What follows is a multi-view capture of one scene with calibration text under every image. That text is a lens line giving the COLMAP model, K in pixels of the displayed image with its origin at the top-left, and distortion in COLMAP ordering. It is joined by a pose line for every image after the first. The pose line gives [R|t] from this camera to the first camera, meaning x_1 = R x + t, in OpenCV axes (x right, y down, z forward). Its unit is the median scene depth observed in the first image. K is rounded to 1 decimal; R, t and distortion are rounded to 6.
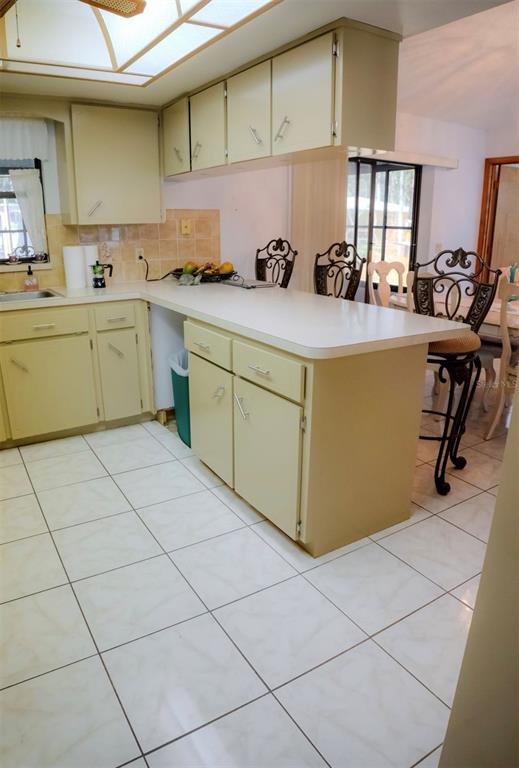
lens RADIAL K [[508.1, 0, 259.5], [0, 508.1, 384.0], [0, 0, 1]] dist [-0.141590, 0.045542]
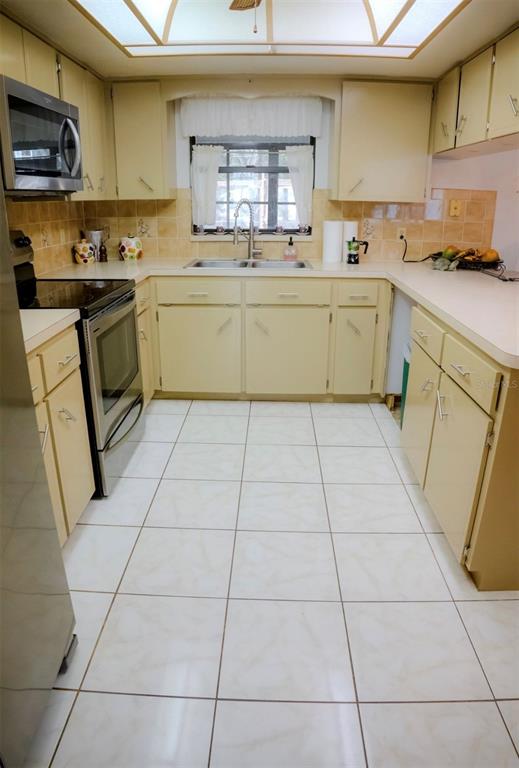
lens RADIAL K [[508.1, 0, 259.5], [0, 508.1, 384.0], [0, 0, 1]] dist [-0.141590, 0.045542]
pose [[0.833190, 0.191366, -0.518820, 0.101315], [-0.169660, 0.981427, 0.089536, -0.013154], [0.526318, 0.013423, 0.850182, 0.038905]]
